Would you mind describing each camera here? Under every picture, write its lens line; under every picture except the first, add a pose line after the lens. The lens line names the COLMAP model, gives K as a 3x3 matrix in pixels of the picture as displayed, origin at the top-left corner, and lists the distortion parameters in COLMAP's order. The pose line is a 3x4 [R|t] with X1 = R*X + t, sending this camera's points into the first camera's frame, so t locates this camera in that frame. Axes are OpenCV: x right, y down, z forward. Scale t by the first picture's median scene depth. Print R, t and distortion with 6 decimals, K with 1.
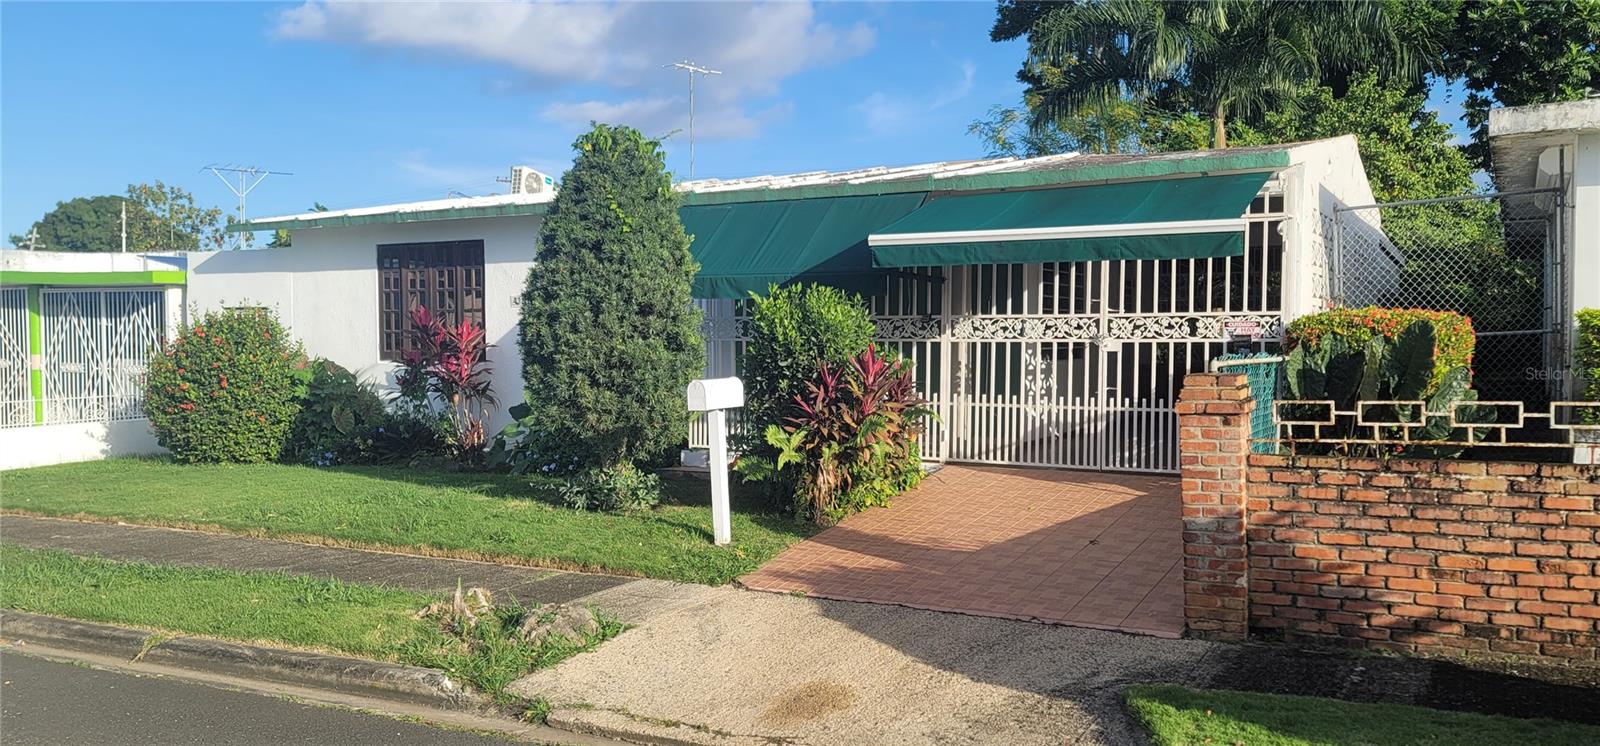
lens RADIAL K [[1218.8, 0, 800.0], [0, 1218.8, 373.0], [0, 0, 1]] dist [0.054809, -0.001165]
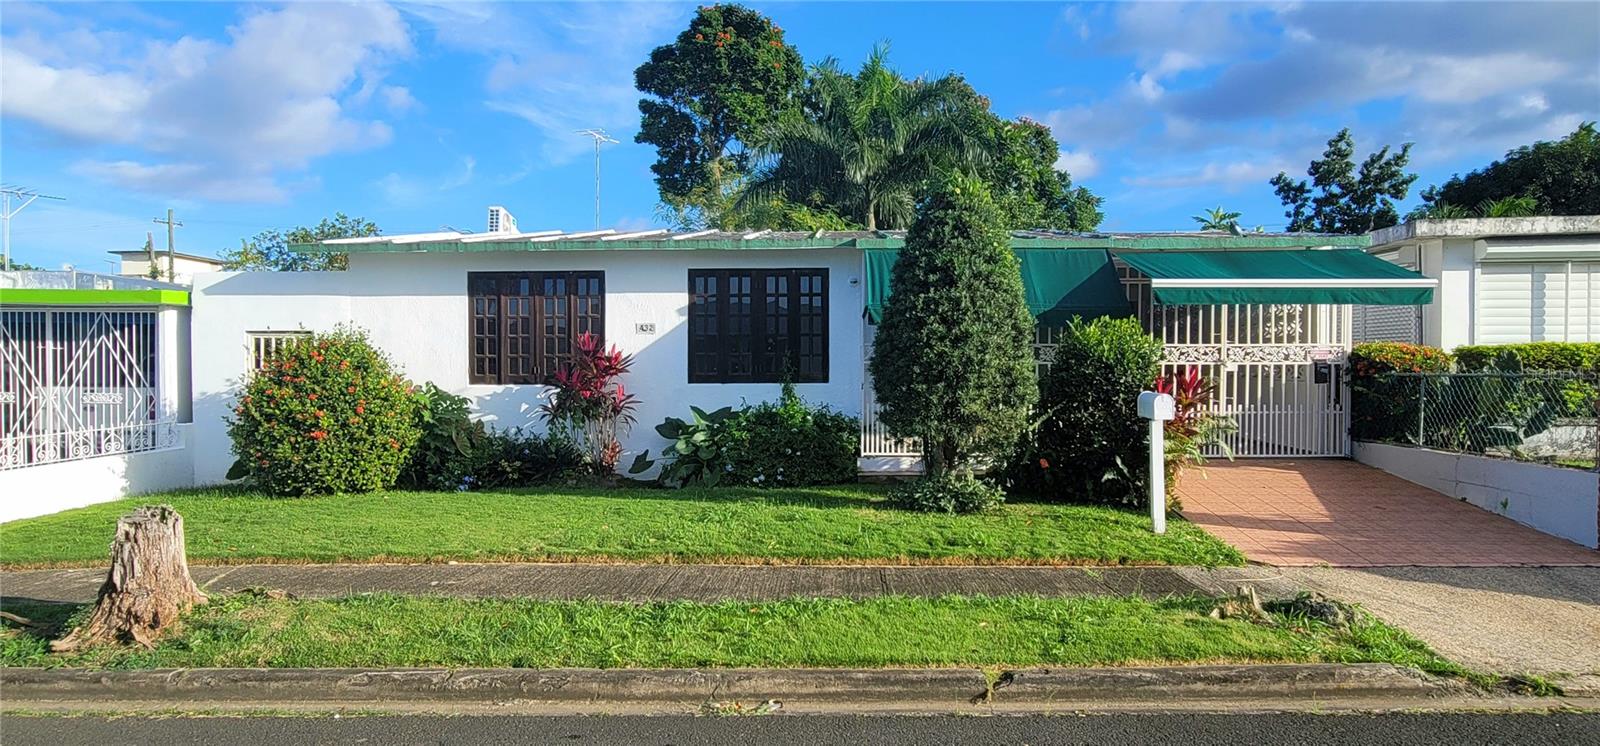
lens RADIAL K [[906.8, 0, 800.0], [0, 906.8, 373.0], [0, 0, 1]] dist [-0.005549, -0.001523]
pose [[0.895081, -0.002576, 0.445896, -0.630016], [0.013294, 0.999693, -0.020912, -0.000664], [-0.445705, 0.024646, 0.894840, 0.296516]]
